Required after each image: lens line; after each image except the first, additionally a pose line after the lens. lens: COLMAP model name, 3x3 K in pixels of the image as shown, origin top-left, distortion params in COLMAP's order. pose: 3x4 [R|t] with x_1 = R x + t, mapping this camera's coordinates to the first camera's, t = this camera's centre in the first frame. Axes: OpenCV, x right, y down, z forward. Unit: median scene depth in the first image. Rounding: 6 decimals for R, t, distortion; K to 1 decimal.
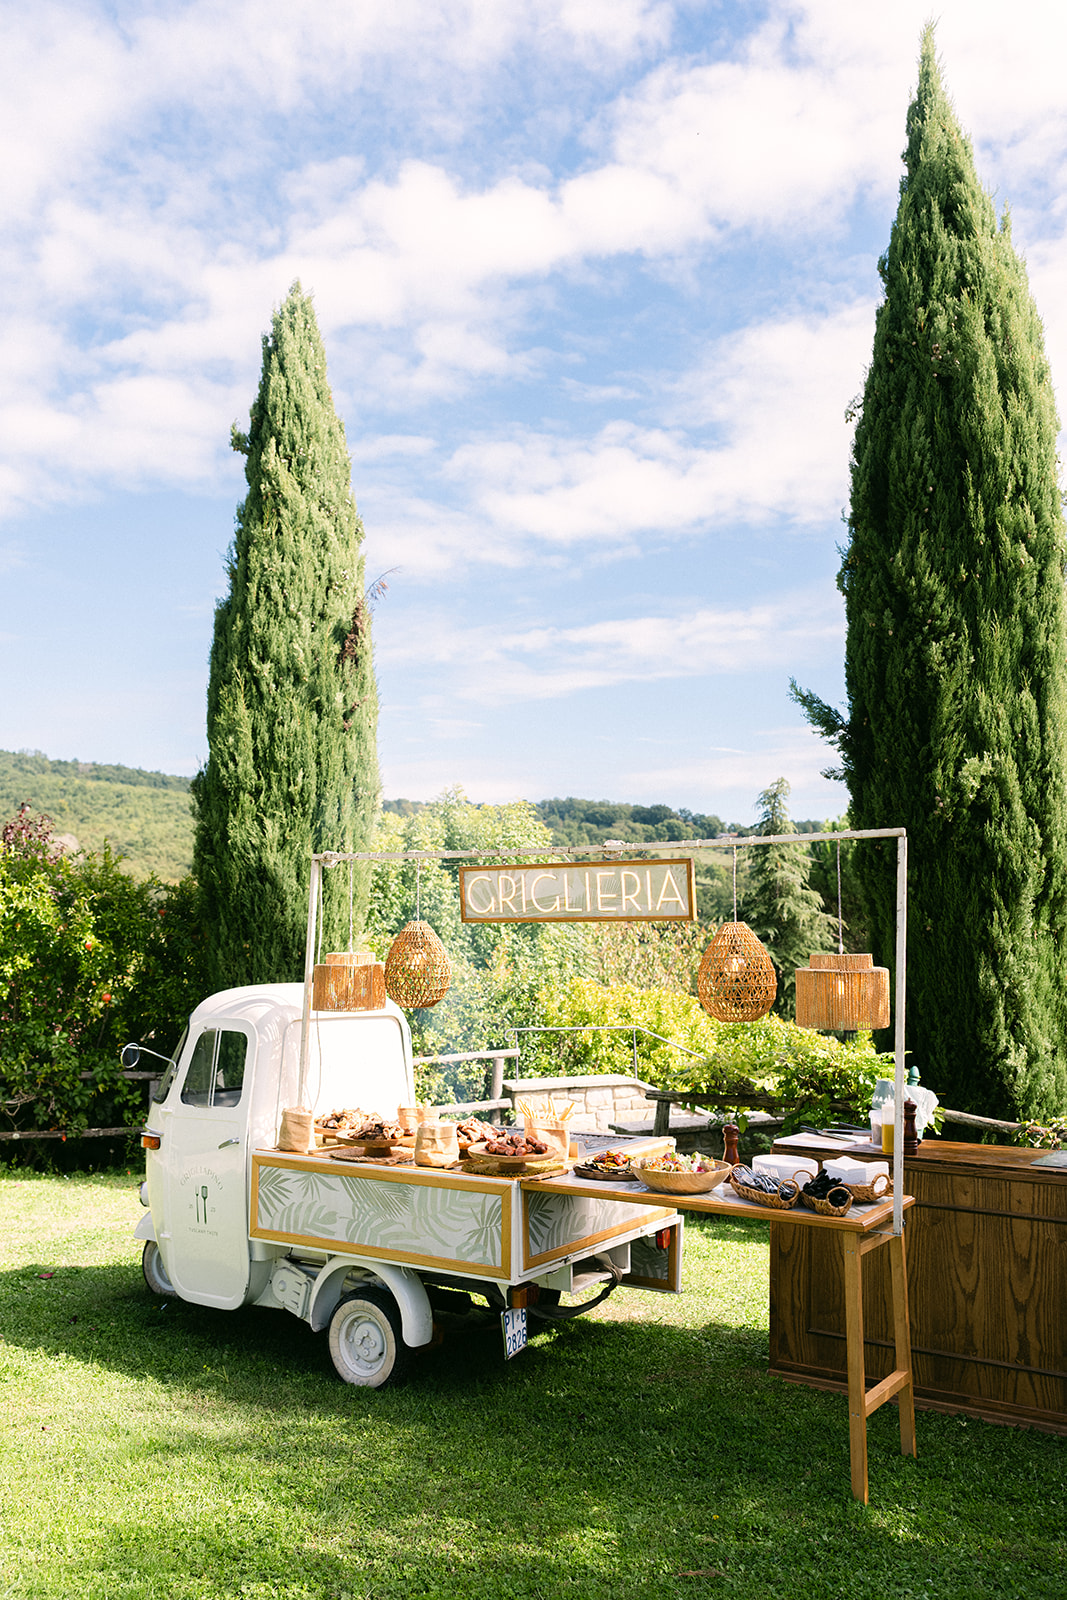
lens RADIAL K [[1278.9, 0, 533.5], [0, 1278.9, 800.0], [0, 0, 1]] dist [-0.002546, 0.009497]
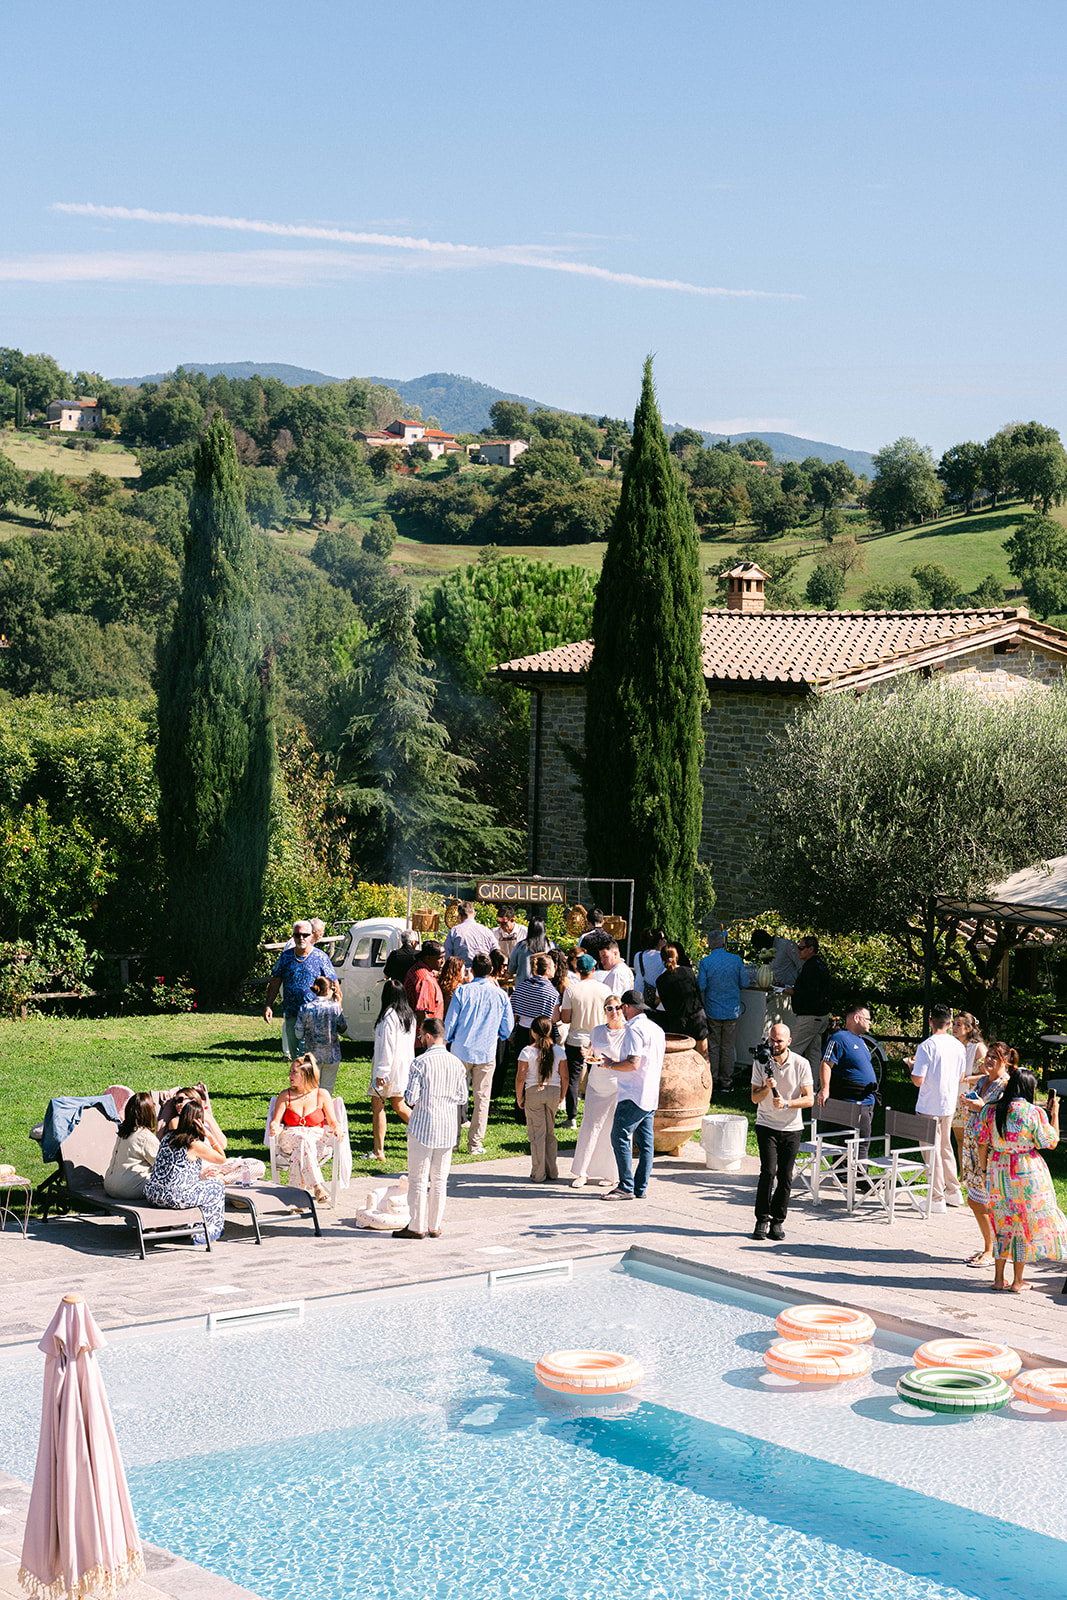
lens RADIAL K [[2399.7, 0, 533.5], [0, 2399.7, 800.0], [0, 0, 1]] dist [-0.021566, 0.041538]
pose [[0.954850, 0.006260, 0.297024, -0.918399], [-0.051473, 0.988144, 0.144645, -0.544028], [-0.292596, -0.153403, 0.943851, -2.419628]]
